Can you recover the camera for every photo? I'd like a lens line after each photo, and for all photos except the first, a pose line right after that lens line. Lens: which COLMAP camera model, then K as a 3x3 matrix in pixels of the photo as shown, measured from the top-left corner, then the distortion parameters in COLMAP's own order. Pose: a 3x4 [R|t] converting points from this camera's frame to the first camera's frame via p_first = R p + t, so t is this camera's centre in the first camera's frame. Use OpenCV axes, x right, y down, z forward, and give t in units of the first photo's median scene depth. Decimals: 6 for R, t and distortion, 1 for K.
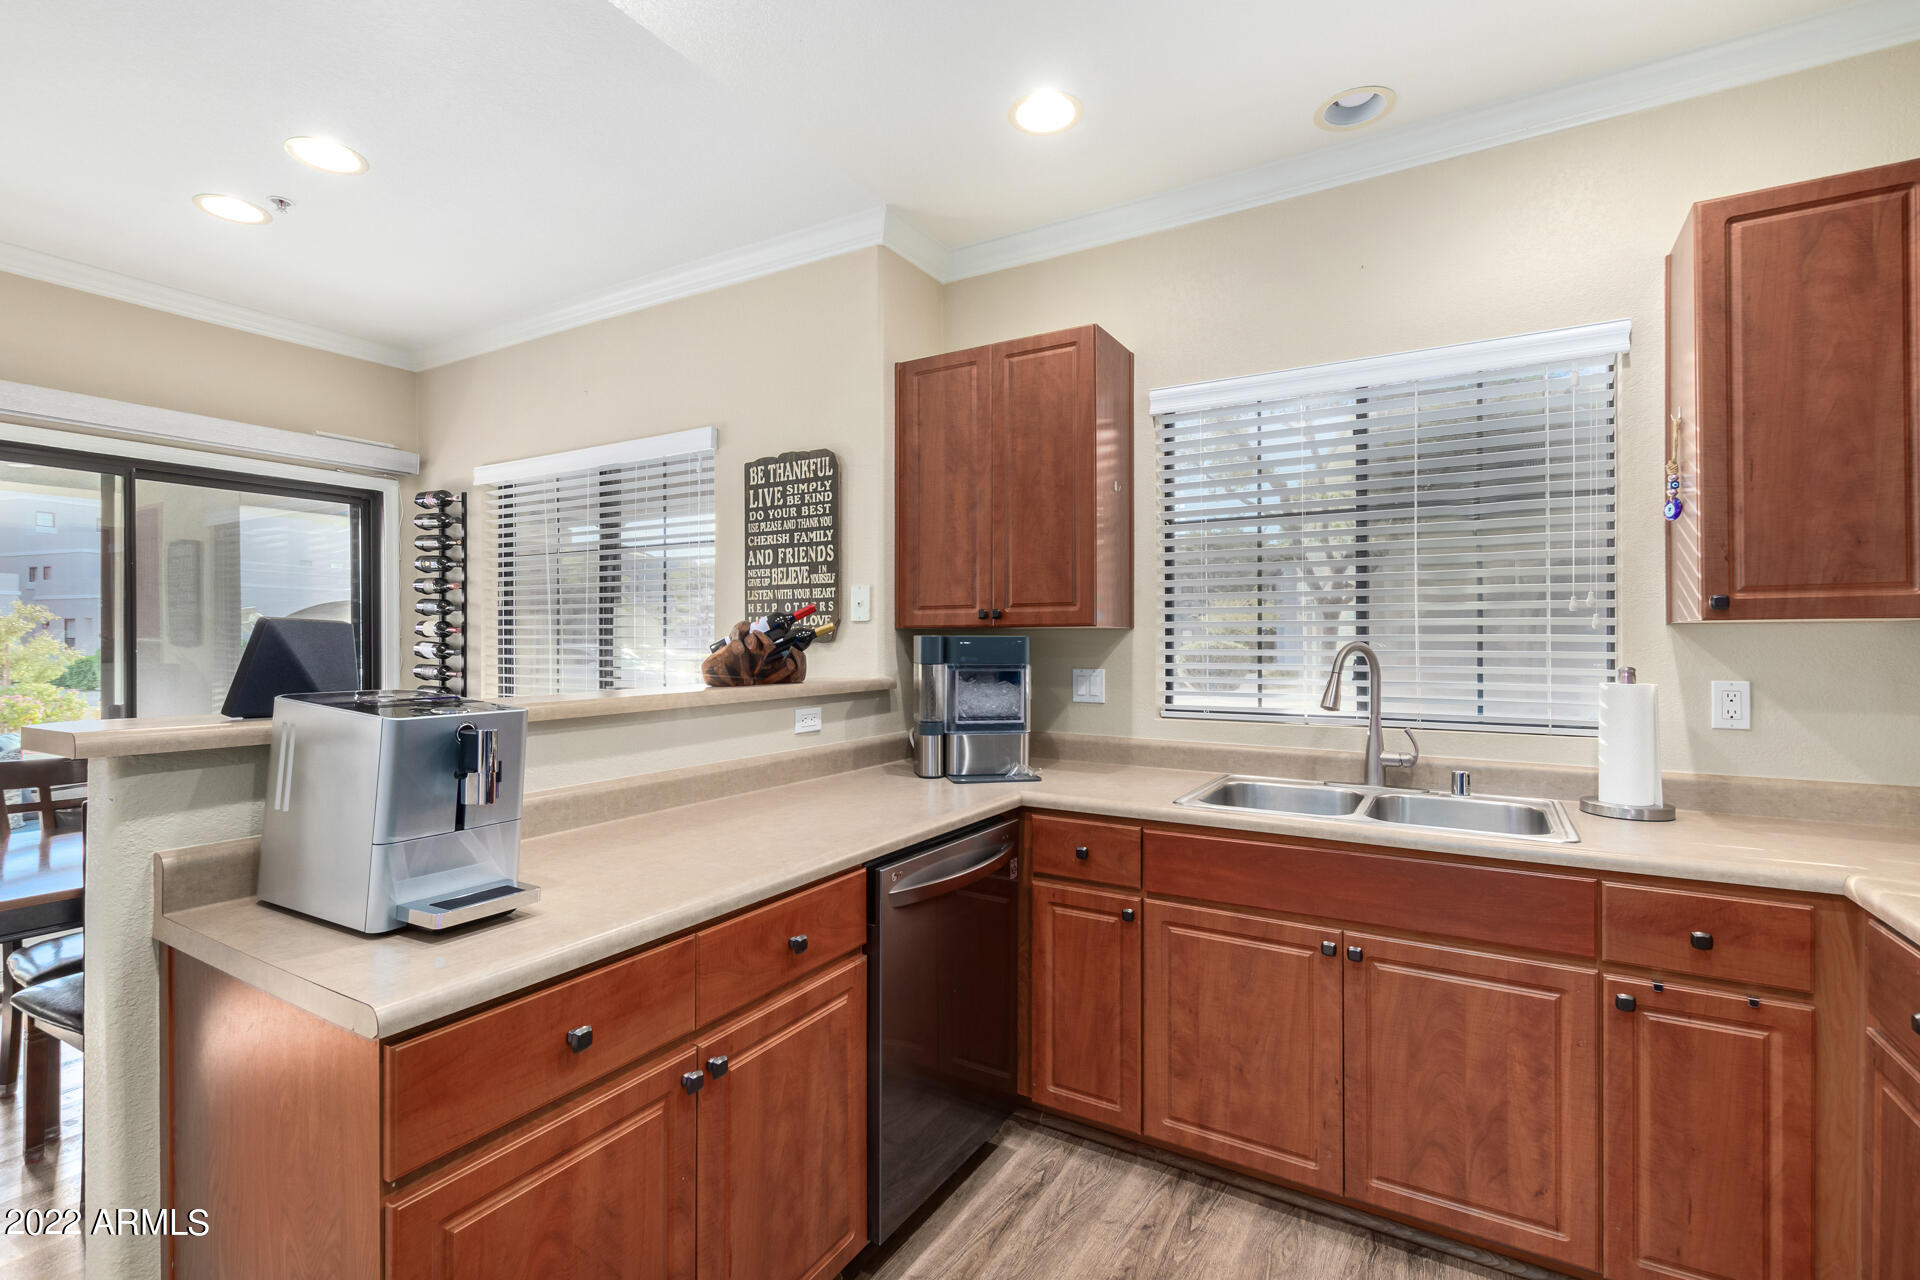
lens RADIAL K [[879.1, 0, 943.6], [0, 879.1, 643.2], [0, 0, 1]] dist [0.004130, -0.001220]
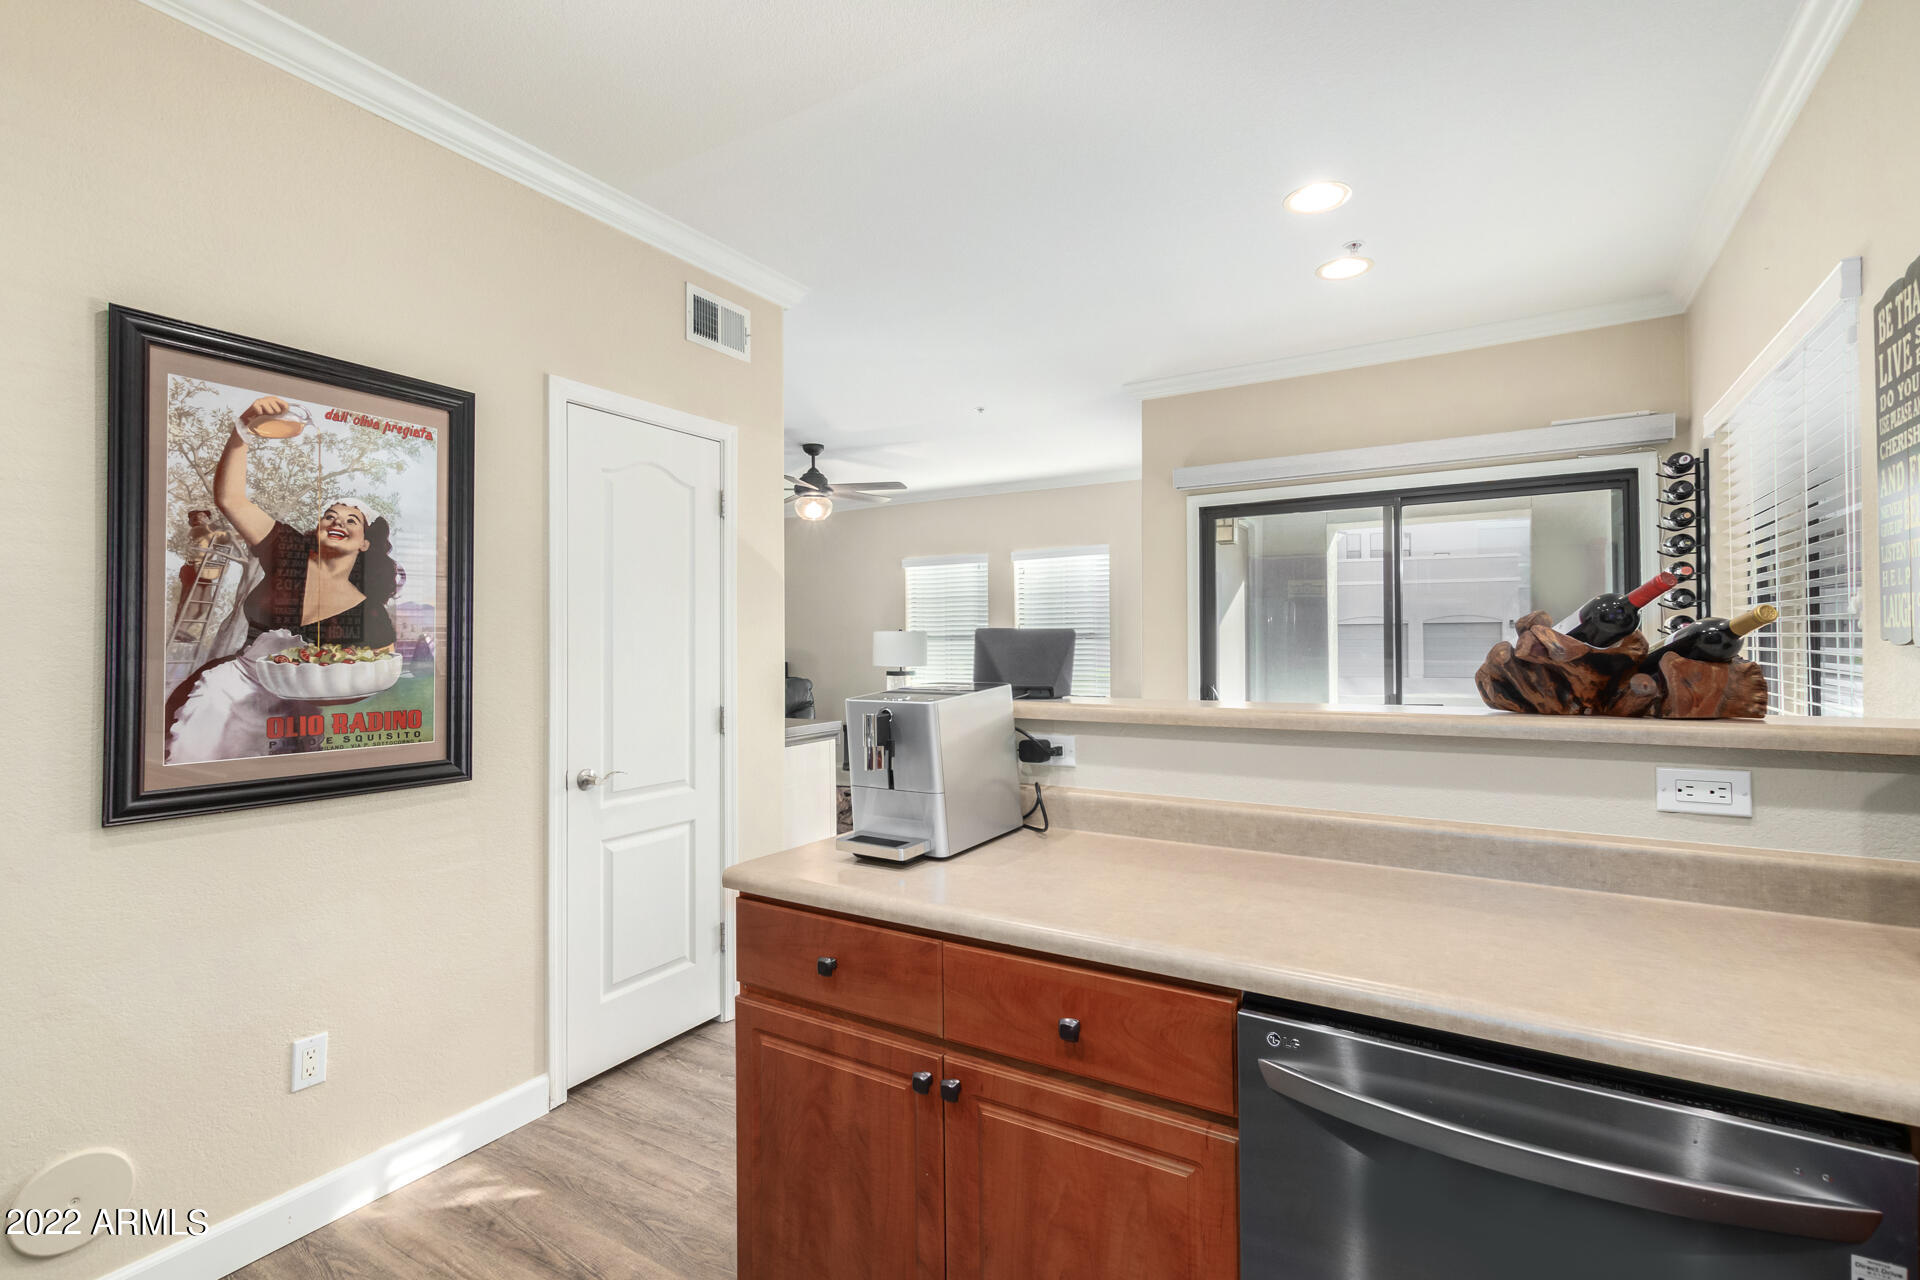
lens RADIAL K [[879.1, 0, 959.6], [0, 879.1, 633.9], [0, 0, 1]] dist [0.004130, -0.001220]
pose [[-0.010785, -0.007991, -0.999910, 0.567892], [0.002452, 0.999965, -0.008018, -0.007114], [0.999939, -0.002538, -0.010765, 0.819673]]
